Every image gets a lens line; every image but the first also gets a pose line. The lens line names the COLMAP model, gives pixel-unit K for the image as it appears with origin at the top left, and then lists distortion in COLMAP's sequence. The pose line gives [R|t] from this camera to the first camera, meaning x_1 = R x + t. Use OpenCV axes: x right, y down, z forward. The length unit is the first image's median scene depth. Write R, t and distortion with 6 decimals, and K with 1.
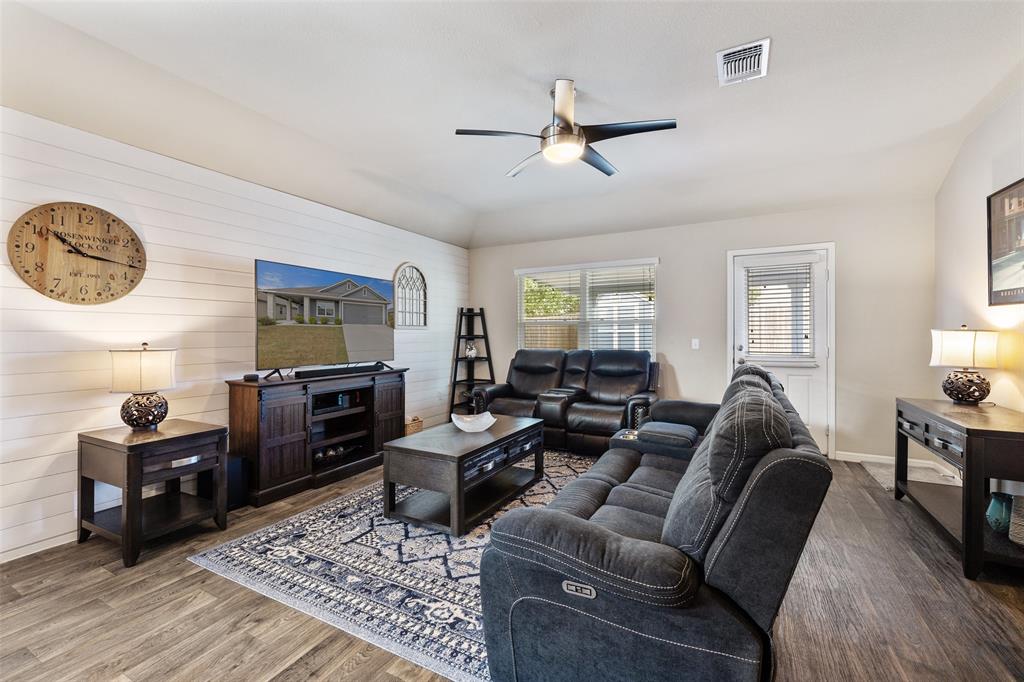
lens RADIAL K [[433.2, 0, 511.5], [0, 433.2, 335.1], [0, 0, 1]] dist [0.001105, 0.000038]
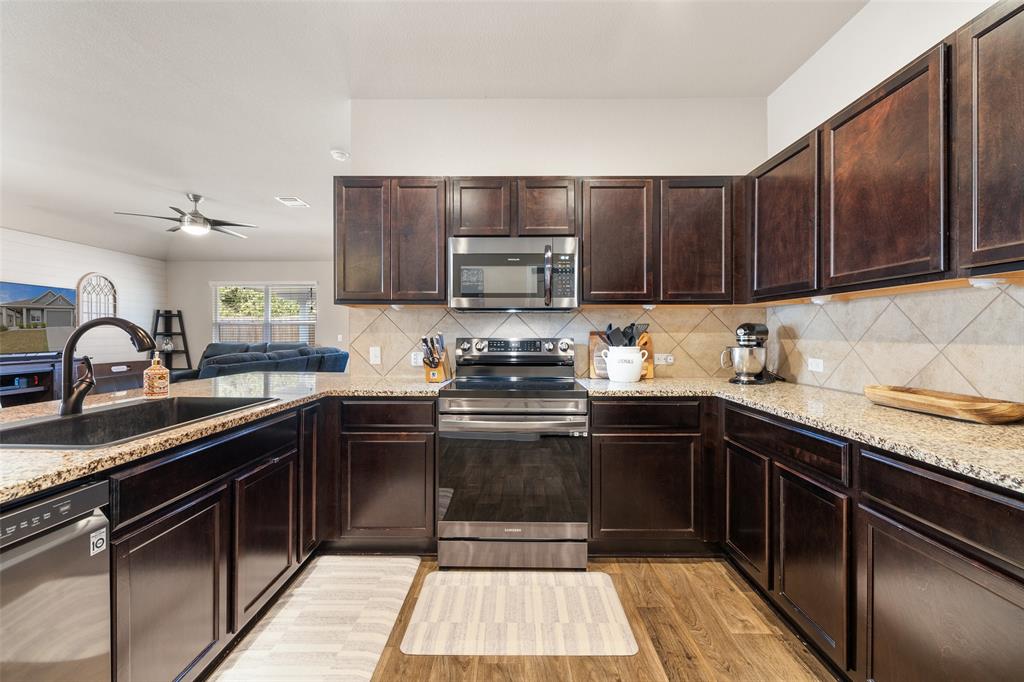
lens RADIAL K [[428.0, 0, 512.9], [0, 428.0, 334.7], [0, 0, 1]] dist [0.000649, 0.000065]
pose [[0.883449, 0.002173, 0.468522, 0.336596], [-0.002542, 0.999997, 0.000155, 0.006481], [-0.468521, -0.001328, 0.883452, -0.883257]]
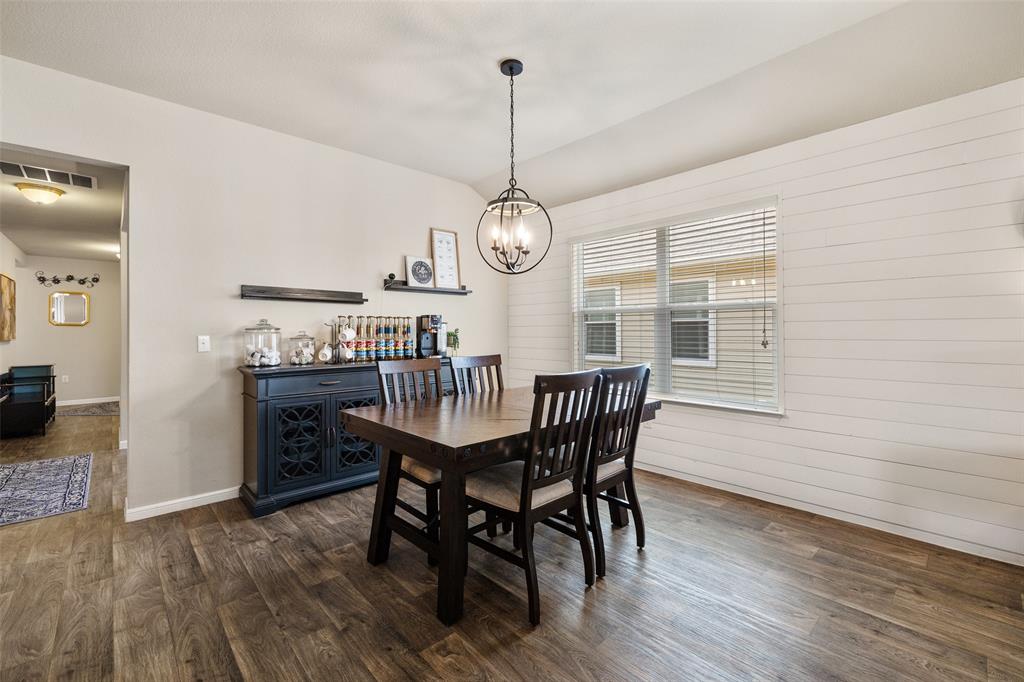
lens RADIAL K [[431.2, 0, 510.6], [0, 431.2, 329.9], [0, 0, 1]] dist [0.001555, -0.000075]
pose [[-0.323176, 0.002053, -0.946337, 0.038965], [0.005986, 0.999982, 0.000125, 0.005755], [0.946320, -0.005624, -0.323182, 0.159575]]
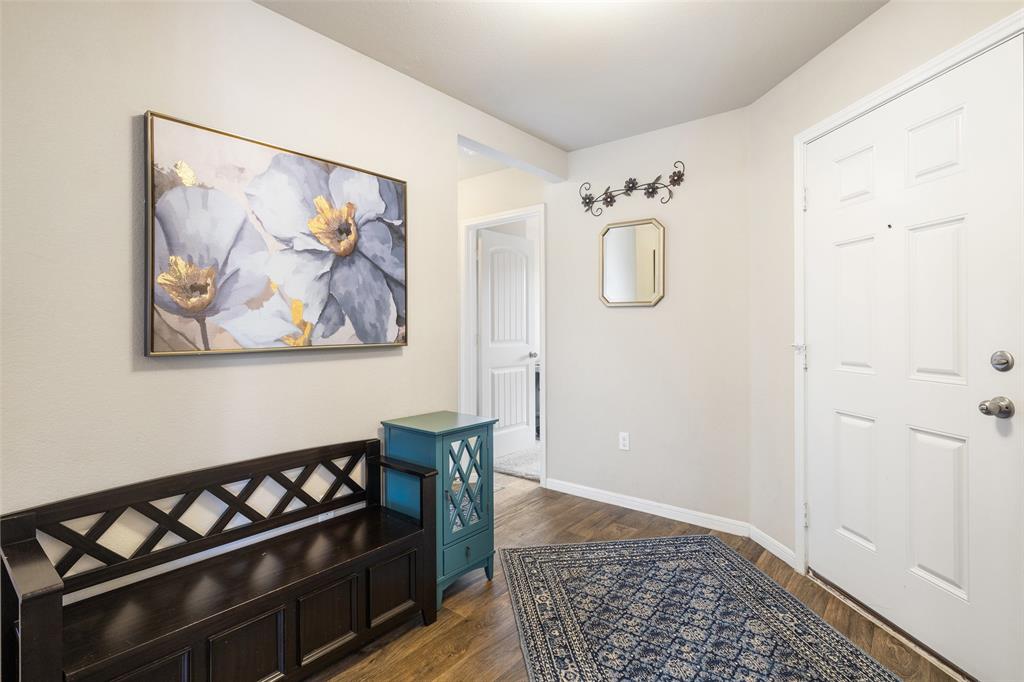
lens RADIAL K [[496.0, 0, 511.7], [0, 496.0, 325.3], [0, 0, 1]] dist [-0.000111, -0.000009]
pose [[-0.980925, 0.007169, 0.194256, -1.118968], [0.006829, 0.999974, -0.002424, 0.008592], [-0.194268, -0.001051, -0.980948, -1.435725]]
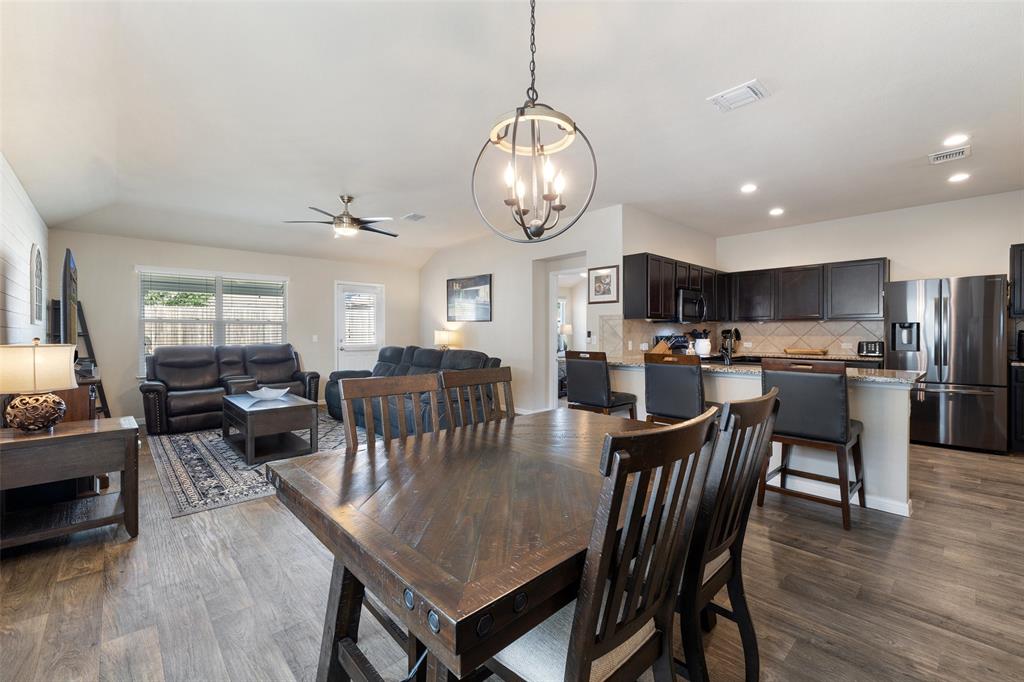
lens RADIAL K [[431.2, 0, 510.6], [0, 431.2, 329.9], [0, 0, 1]] dist [0.001555, -0.000075]
pose [[0.324666, 0.009715, 0.945779, -1.009936], [-0.000353, 0.999948, -0.010150, 0.007489], [-0.945829, 0.002961, 0.324652, -0.172467]]
